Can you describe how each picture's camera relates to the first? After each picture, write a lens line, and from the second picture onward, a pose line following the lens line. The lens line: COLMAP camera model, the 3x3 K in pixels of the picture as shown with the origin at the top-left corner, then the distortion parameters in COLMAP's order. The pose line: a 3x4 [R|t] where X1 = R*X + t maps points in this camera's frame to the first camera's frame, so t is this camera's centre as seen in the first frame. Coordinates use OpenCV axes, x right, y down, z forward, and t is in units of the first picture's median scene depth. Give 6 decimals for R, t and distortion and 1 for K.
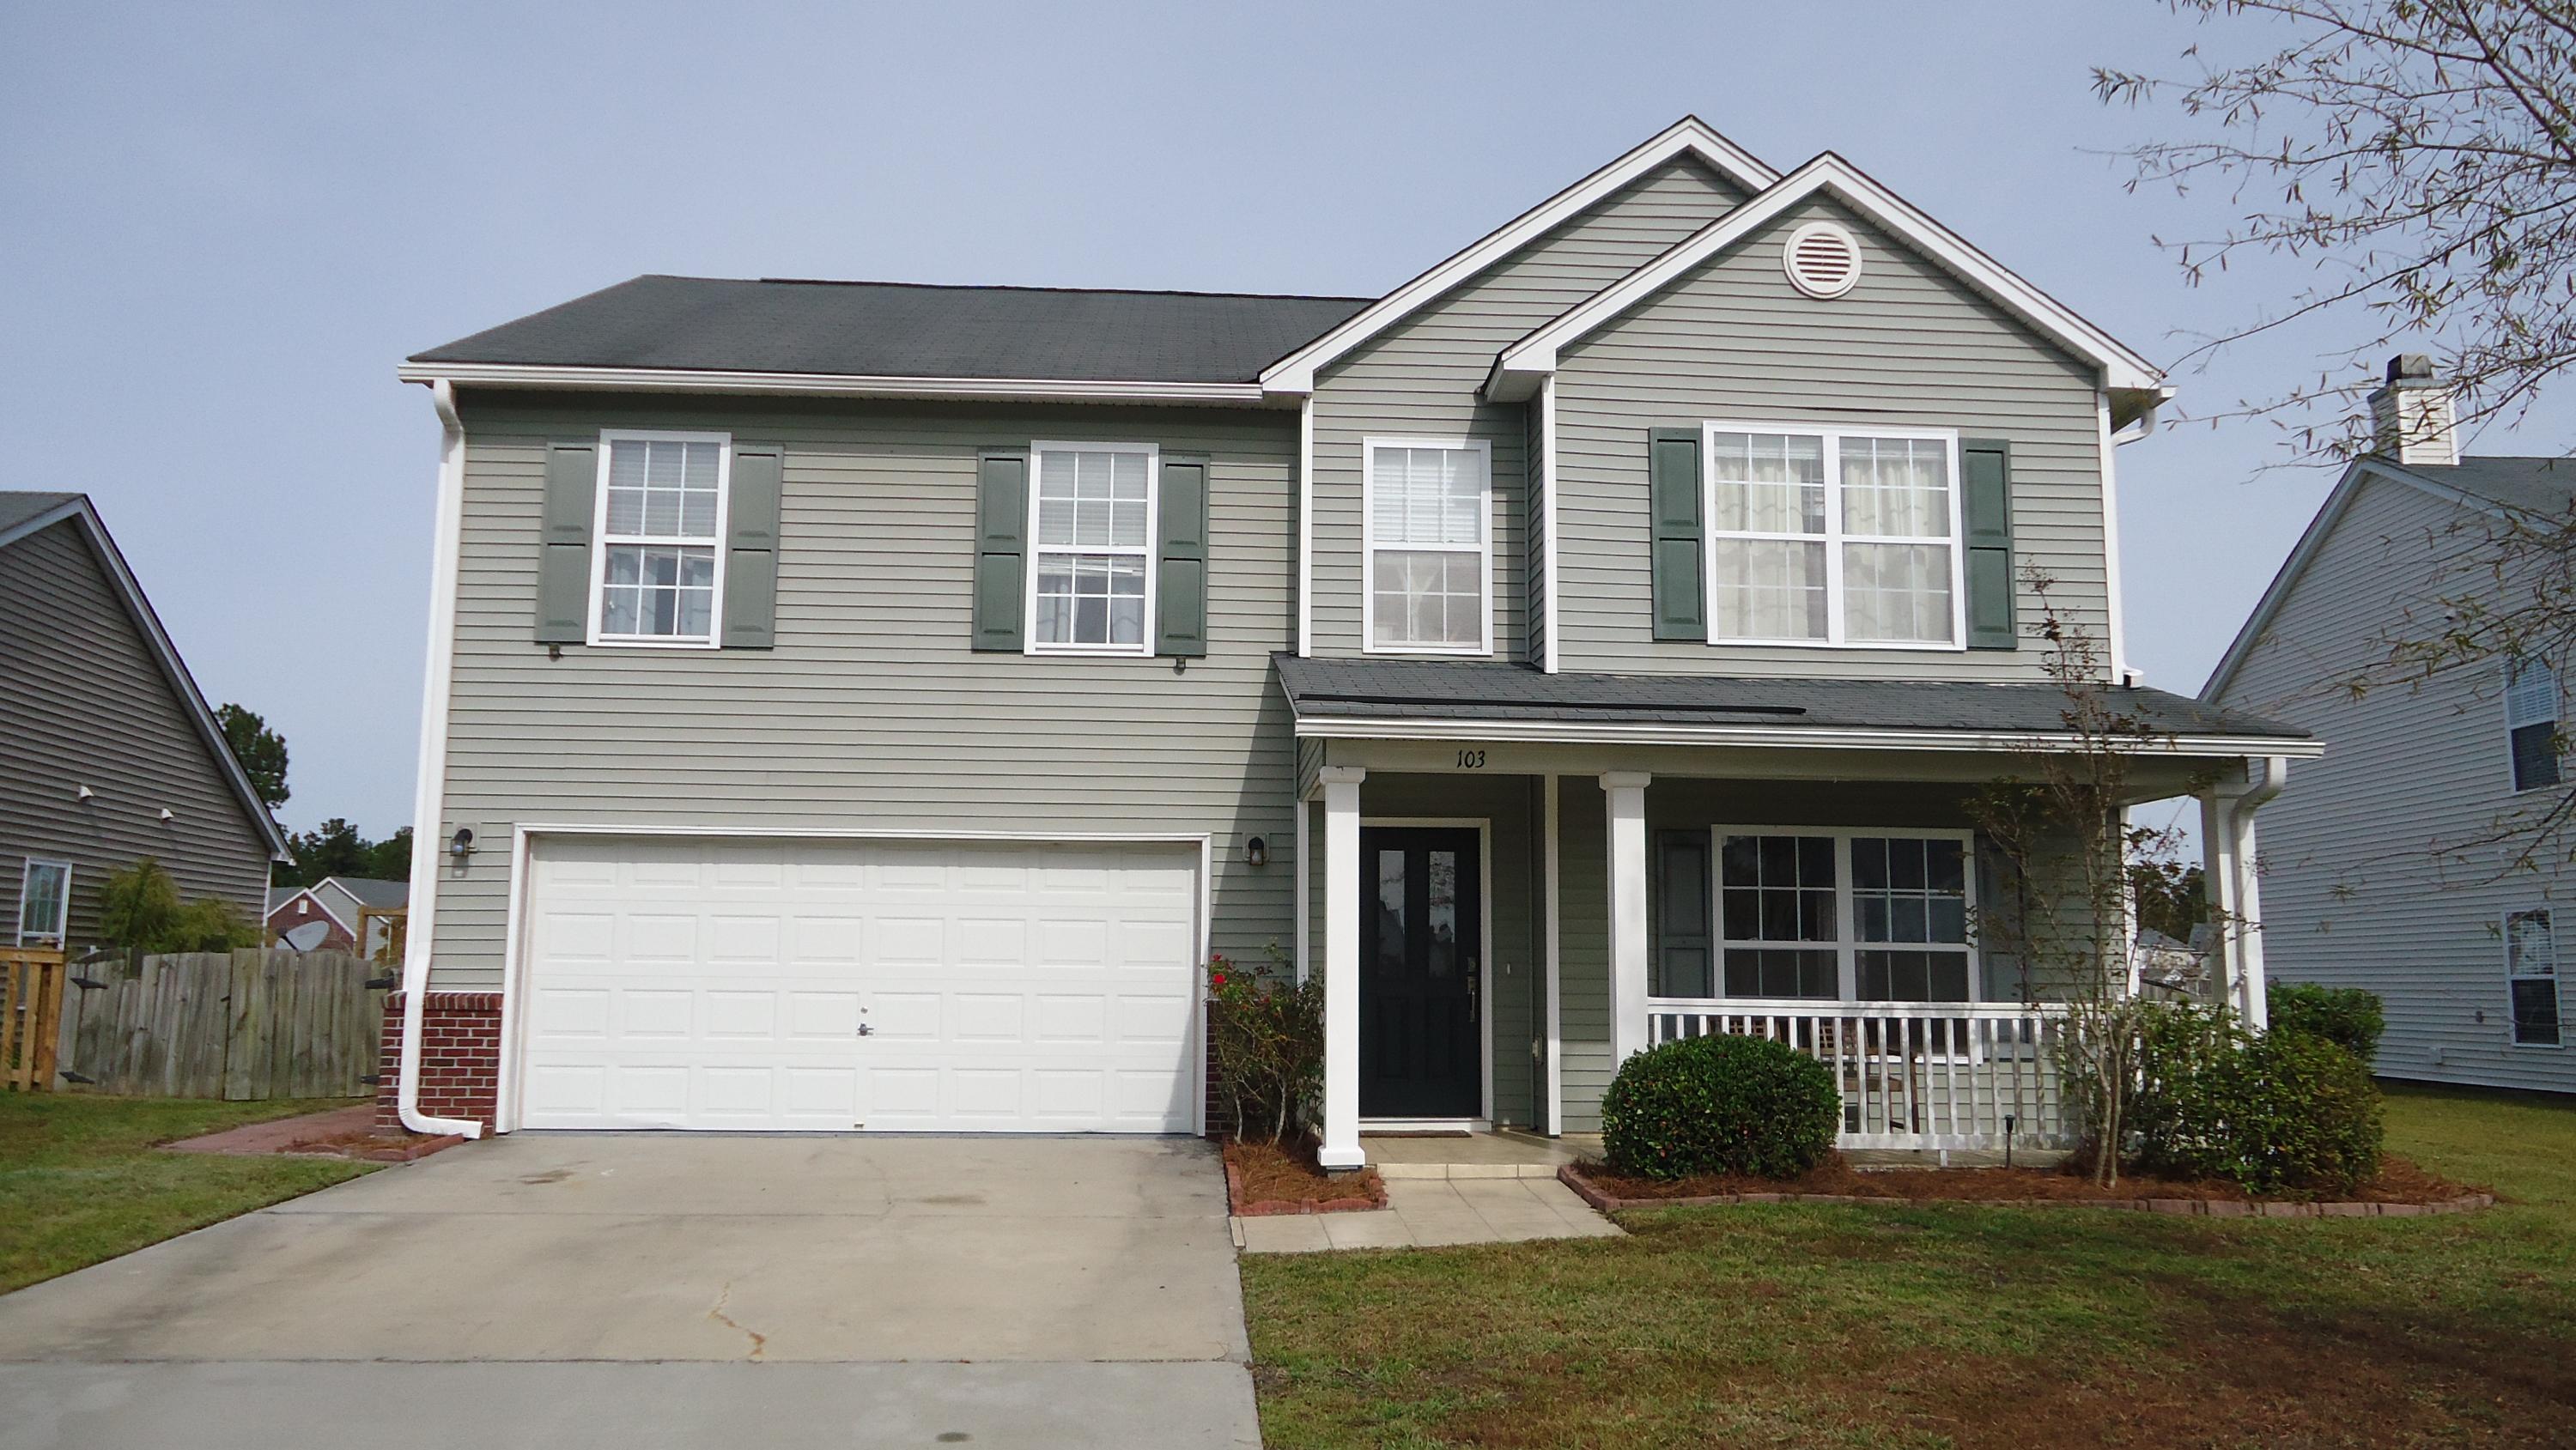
lens RADIAL K [[1873.2, 0, 1288.7], [0, 1873.2, 722.8], [0, 0, 1]] dist [-0.017756, 0.022599]
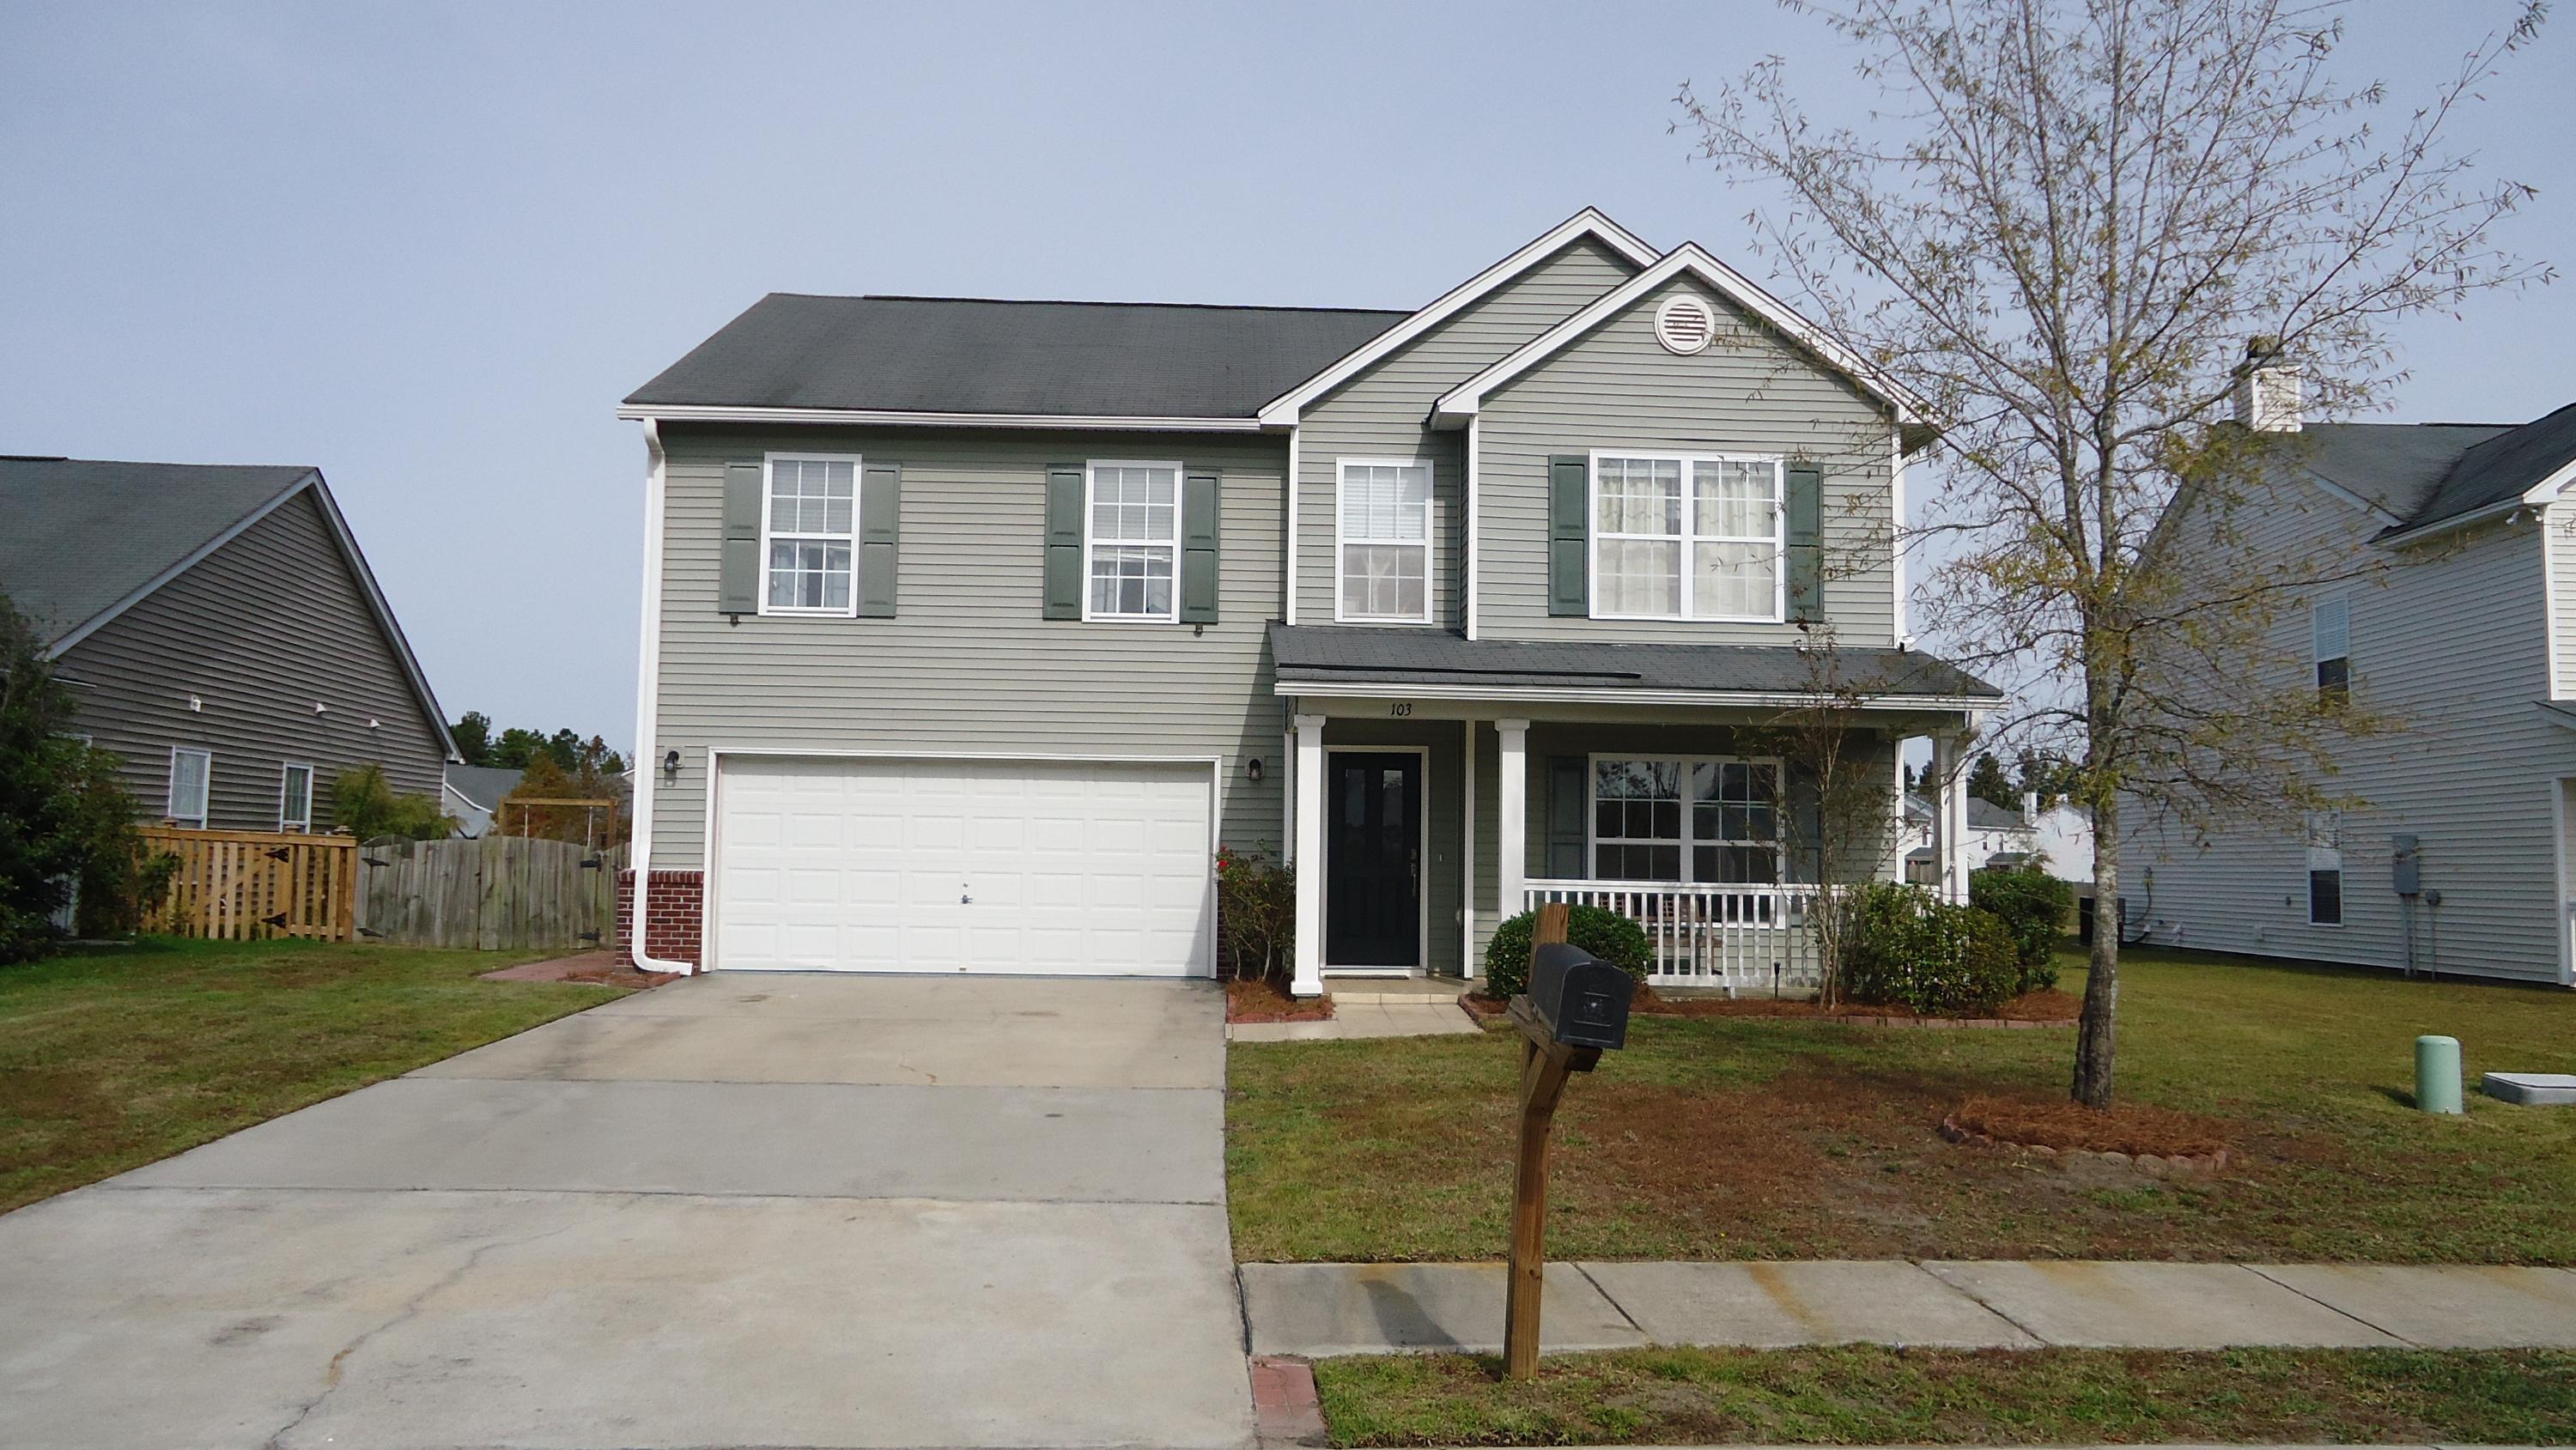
lens RADIAL K [[1873.2, 0, 1287.2], [0, 1873.2, 722.6], [0, 0, 1]] dist [-0.017756, 0.022599]
pose [[0.999701, 0.004086, -0.024102, 0.038809], [-0.002607, 0.998131, 0.061060, -0.047804], [0.024307, -0.060979, 0.997843, -0.343821]]
